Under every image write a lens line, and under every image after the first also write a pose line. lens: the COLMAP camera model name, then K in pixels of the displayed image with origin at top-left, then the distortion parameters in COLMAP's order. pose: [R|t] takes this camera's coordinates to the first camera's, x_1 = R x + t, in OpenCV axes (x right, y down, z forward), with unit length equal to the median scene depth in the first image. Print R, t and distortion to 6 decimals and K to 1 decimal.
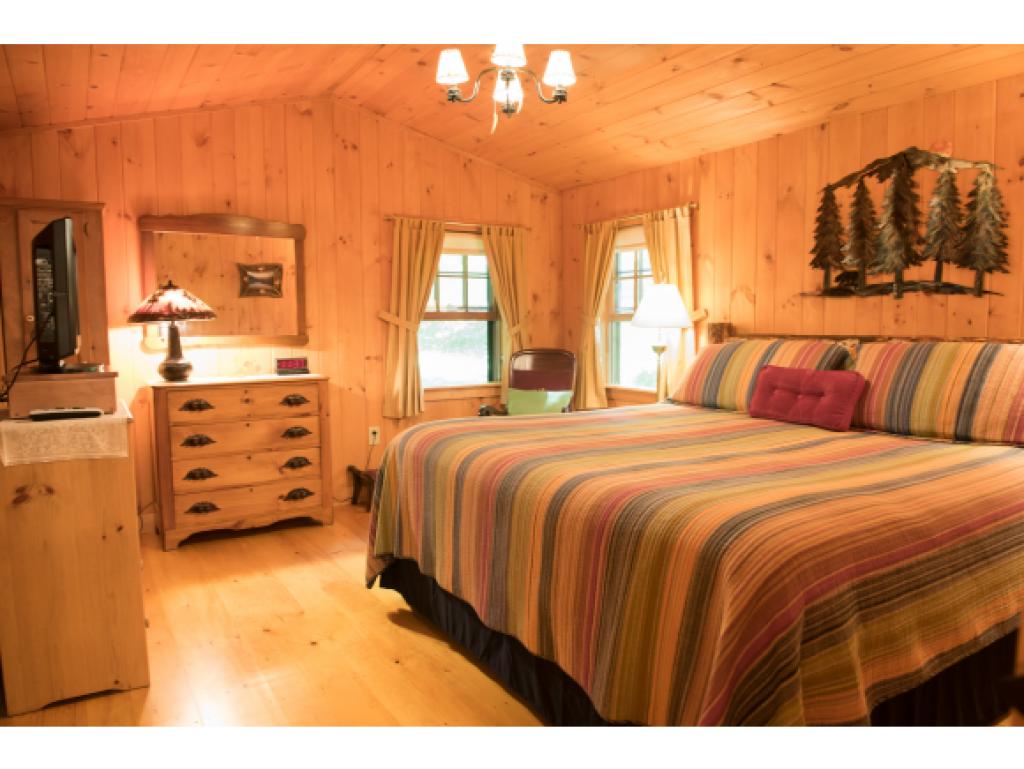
lens RADIAL K [[702.7, 0, 511.0], [0, 702.7, 389.1], [0, 0, 1]] dist [-0.043103, -0.010151]
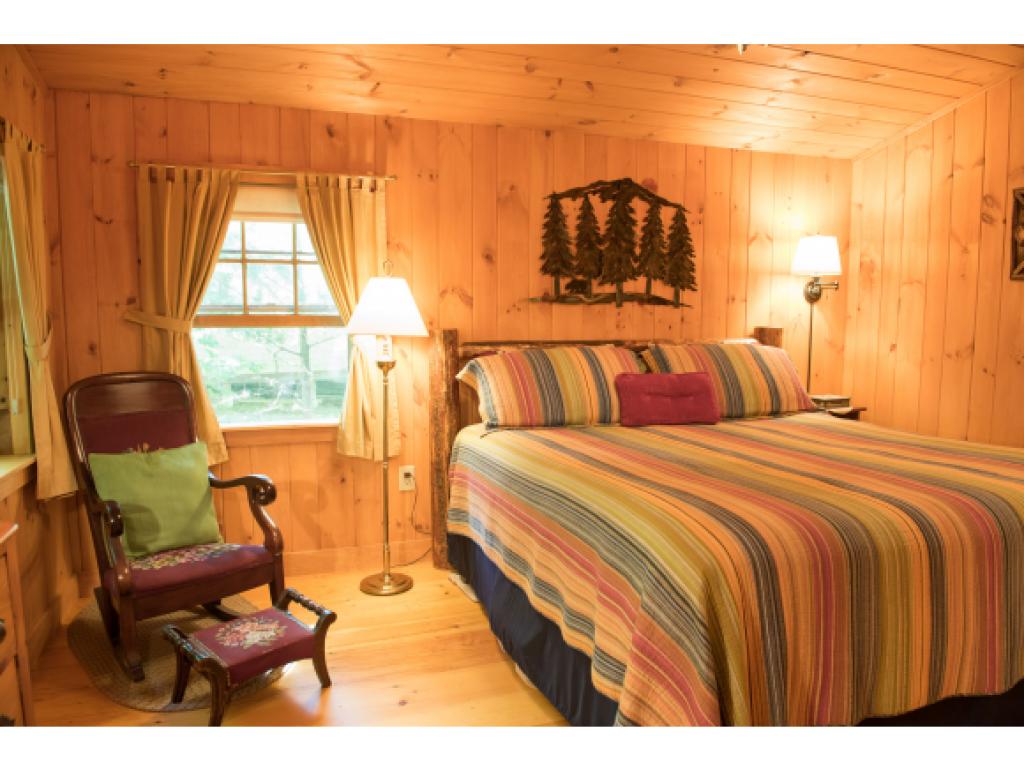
lens RADIAL K [[702.7, 0, 512.5], [0, 702.7, 383.0], [0, 0, 1]] dist [-0.043103, -0.010151]
pose [[0.228246, -0.078582, 0.970427, -0.584143], [0.091618, 0.994048, 0.058946, -0.085297], [-0.969283, 0.075454, 0.234087, 0.854217]]
